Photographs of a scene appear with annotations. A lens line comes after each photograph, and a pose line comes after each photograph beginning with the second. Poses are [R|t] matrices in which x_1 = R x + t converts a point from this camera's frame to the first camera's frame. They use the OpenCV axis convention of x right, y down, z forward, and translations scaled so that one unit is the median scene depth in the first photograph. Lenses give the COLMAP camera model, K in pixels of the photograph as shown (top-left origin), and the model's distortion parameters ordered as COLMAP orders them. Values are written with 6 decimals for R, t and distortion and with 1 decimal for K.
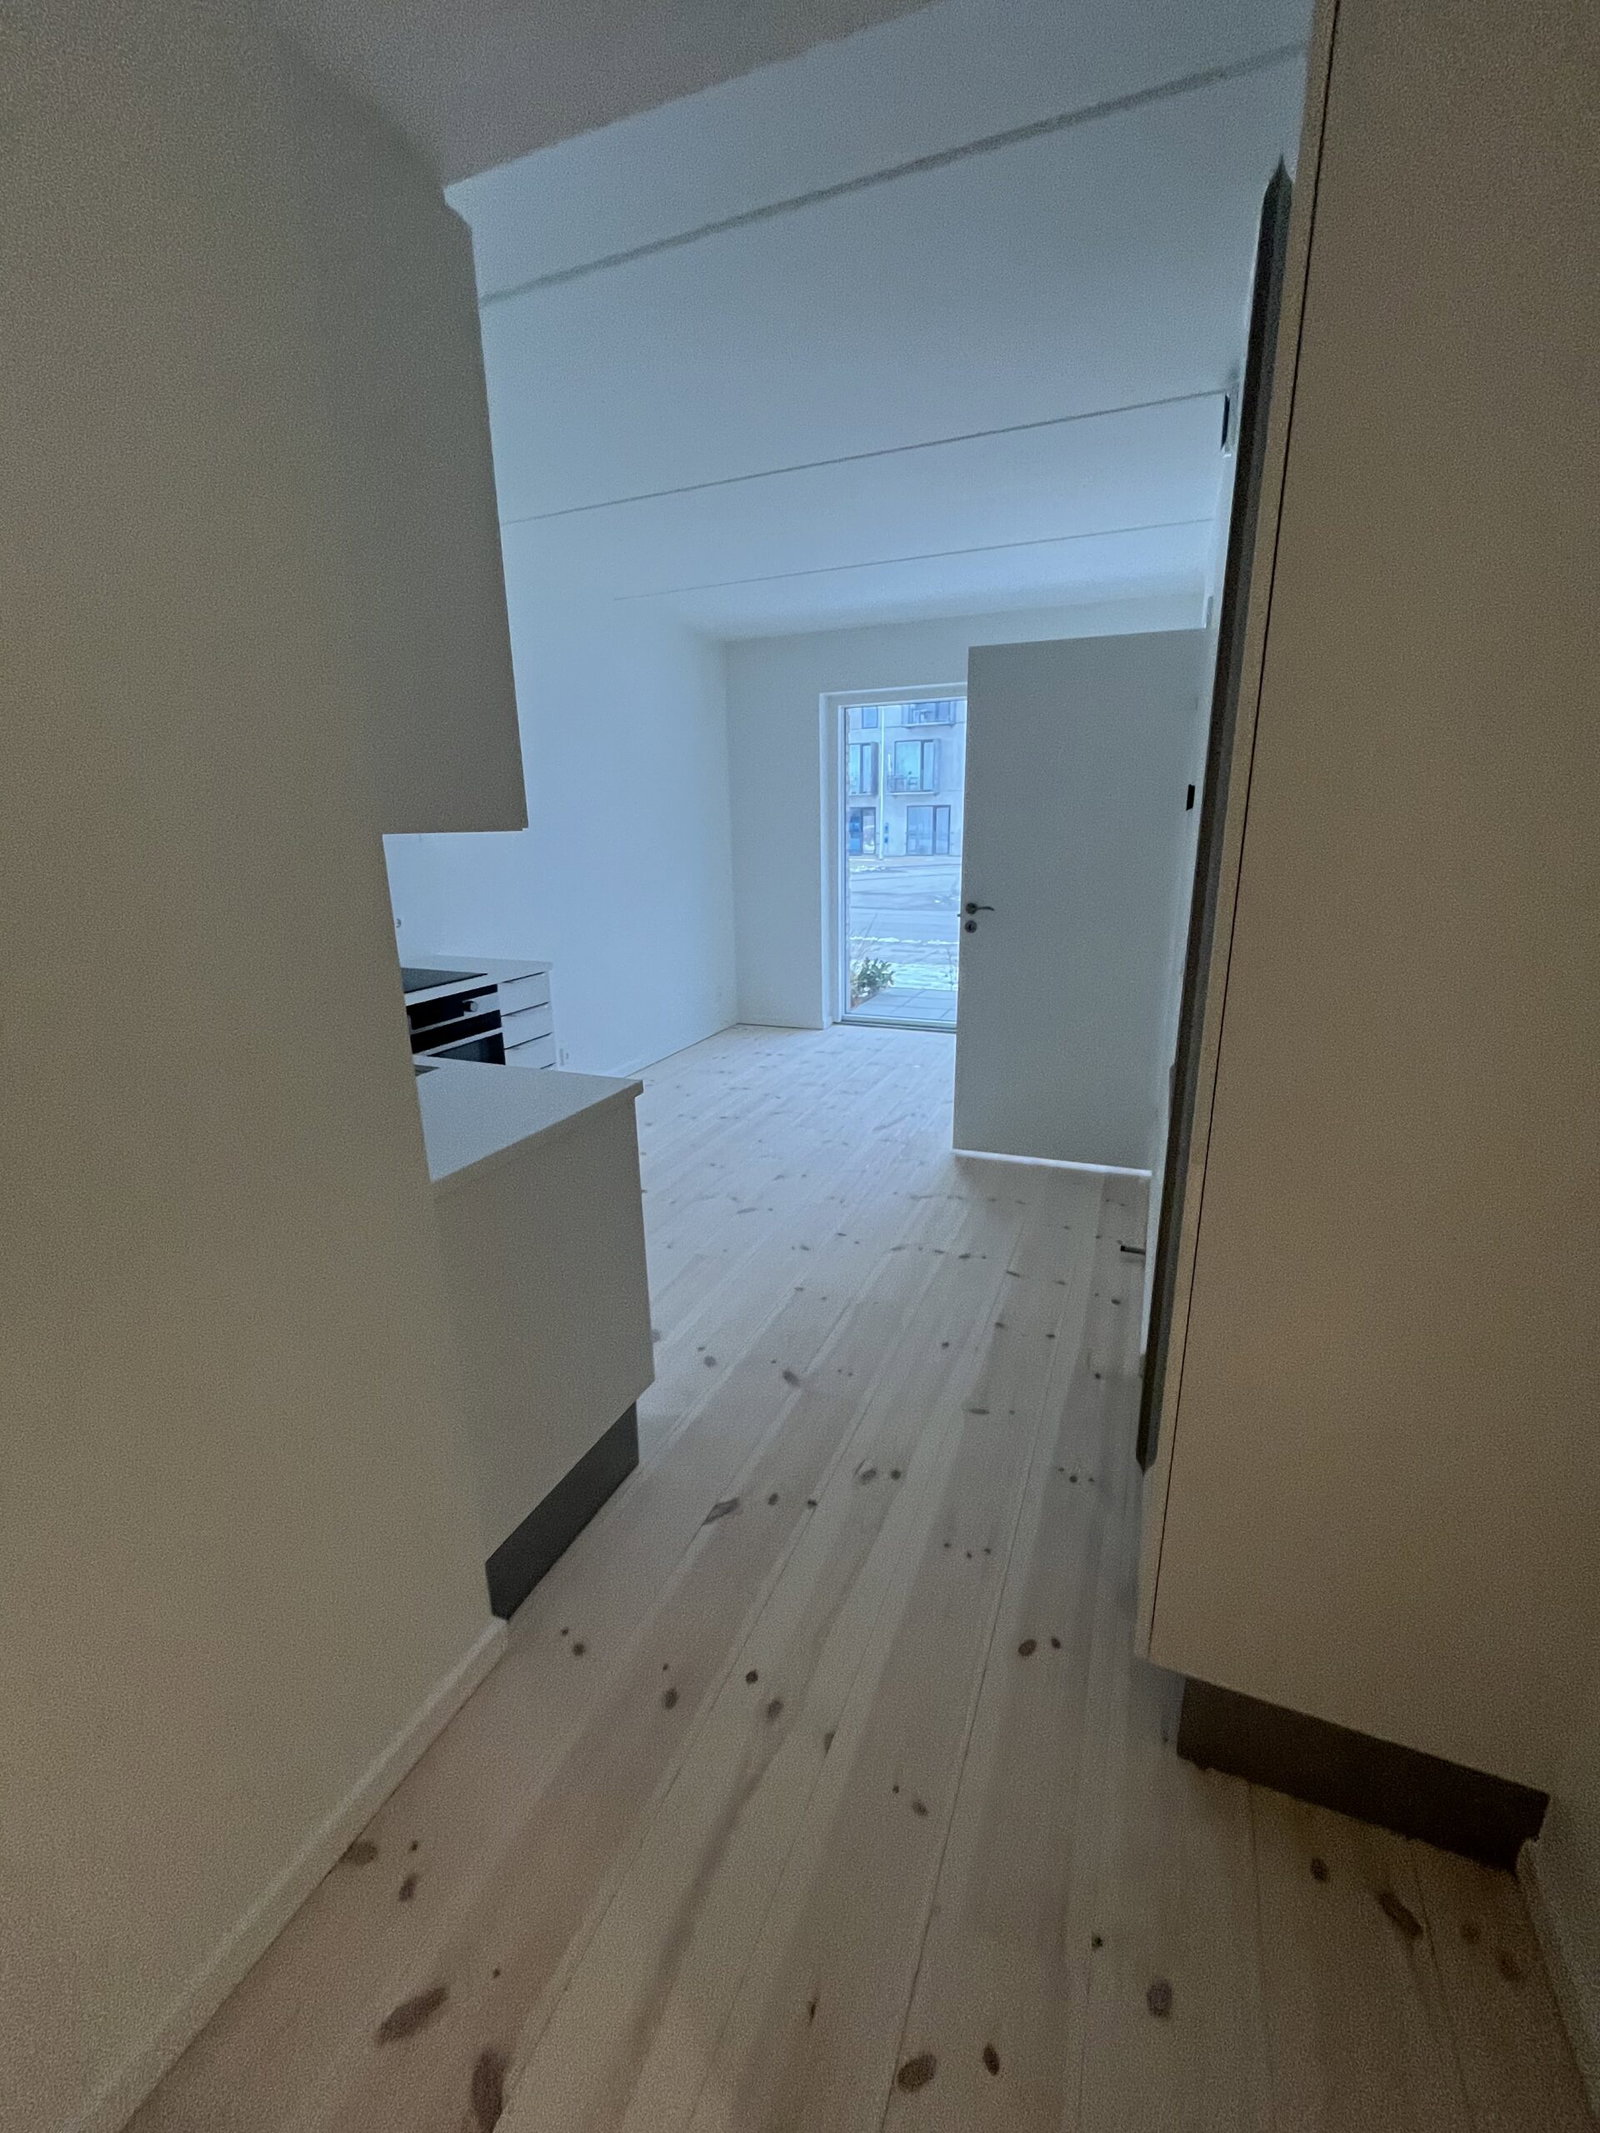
lens RADIAL K [[866.5, 0, 795.1], [0, 866.5, 1054.7], [0, 0, 1]] dist [-0.003229, -0.000182]
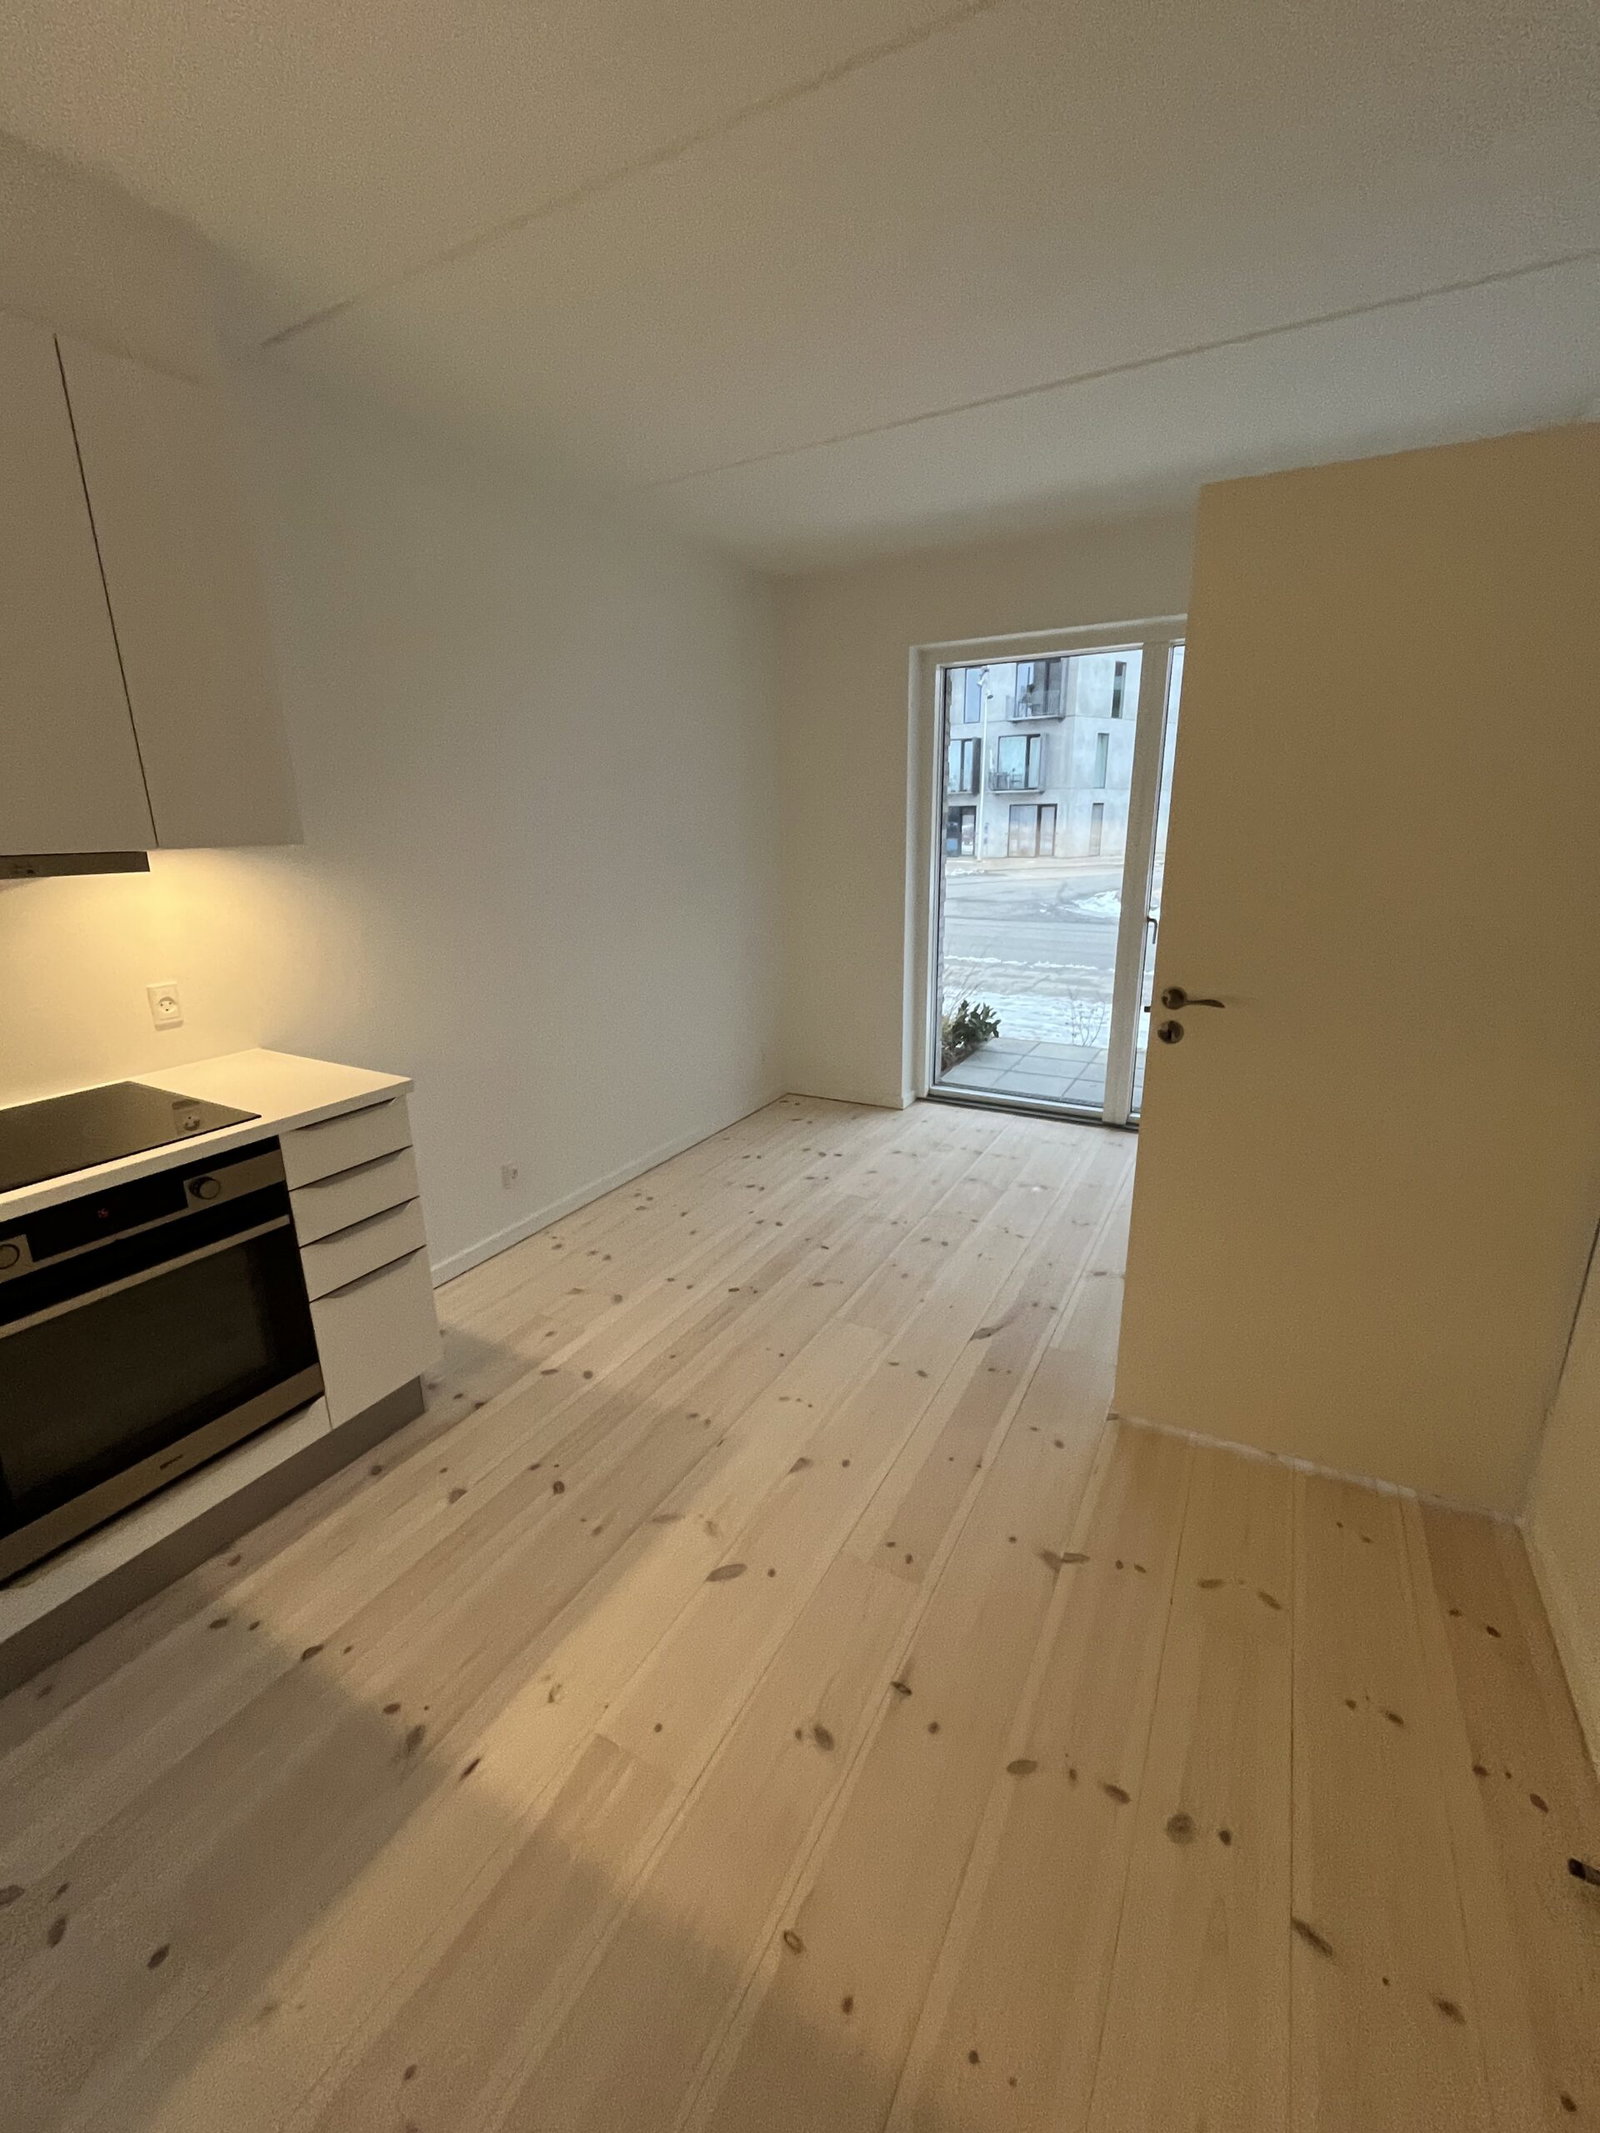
lens RADIAL K [[866.5, 0, 795.1], [0, 866.5, 1054.7], [0, 0, 1]] dist [-0.003229, -0.000182]
pose [[0.994206, 0.028308, -0.103700, 0.022664], [-0.028223, 0.999599, 0.002295, -0.098535], [0.103723, 0.000645, 0.994606, 0.342679]]
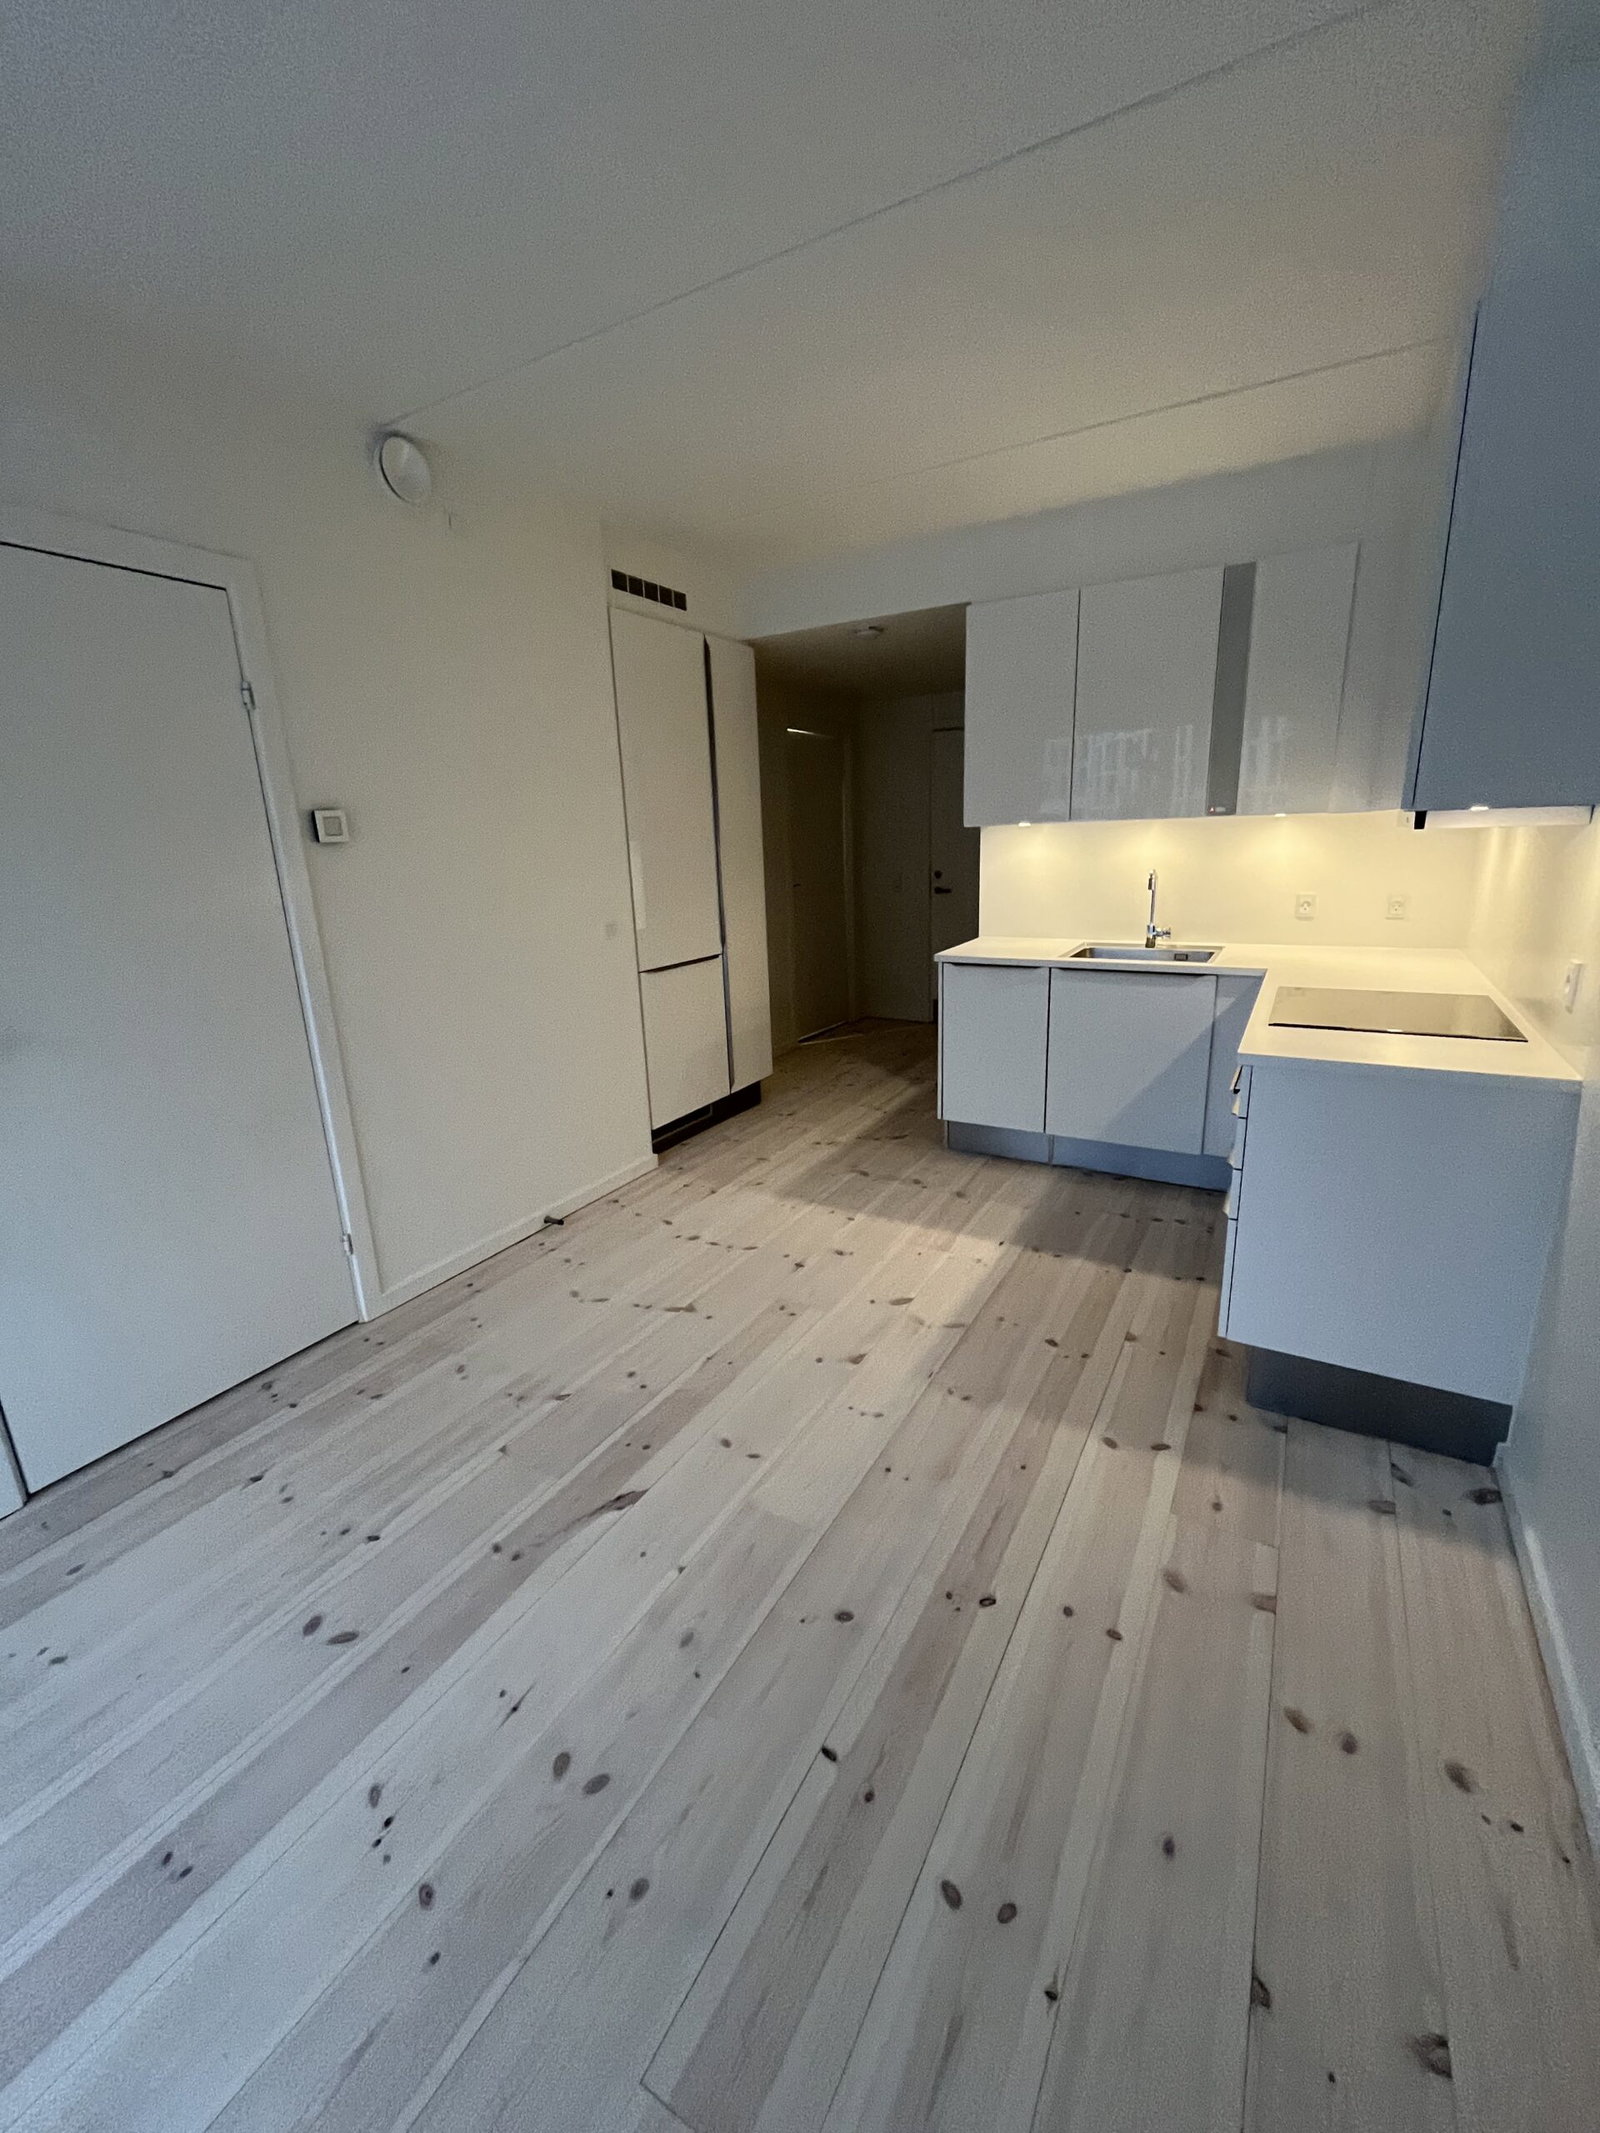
lens RADIAL K [[864.6, 0, 799.5], [0, 864.6, 1060.4], [0, 0, 1]] dist [-0.003695, -0.000277]
pose [[-0.990750, 0.015290, 0.134837, -0.052255], [0.080679, 0.865320, 0.494683, -0.304191], [-0.109114, 0.500986, -0.858549, 1.137991]]
